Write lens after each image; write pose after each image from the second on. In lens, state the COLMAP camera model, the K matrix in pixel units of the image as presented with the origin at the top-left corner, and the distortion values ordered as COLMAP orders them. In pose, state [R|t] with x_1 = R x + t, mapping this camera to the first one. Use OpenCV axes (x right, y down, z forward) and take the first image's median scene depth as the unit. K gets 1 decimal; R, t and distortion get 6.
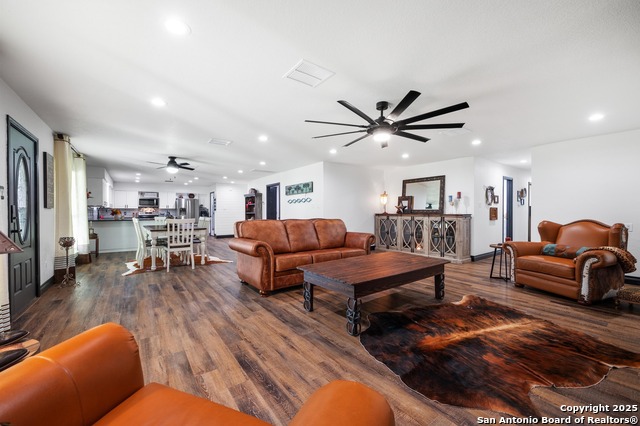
lens RADIAL K [[254.2, 0, 320.0], [0, 254.2, 213.0], [0, 0, 1]] dist [-0.004358, 0.000002]
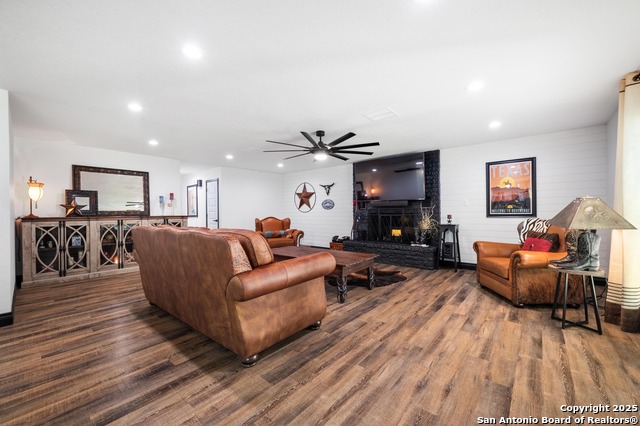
lens RADIAL K [[254.2, 0, 320.0], [0, 254.2, 213.0], [0, 0, 1]] dist [-0.004358, 0.000002]
pose [[-0.221764, -0.000989, 0.975100, -0.499591], [0.011171, 0.999931, 0.003555, -0.002708], [-0.975036, 0.011681, -0.221737, 0.613753]]
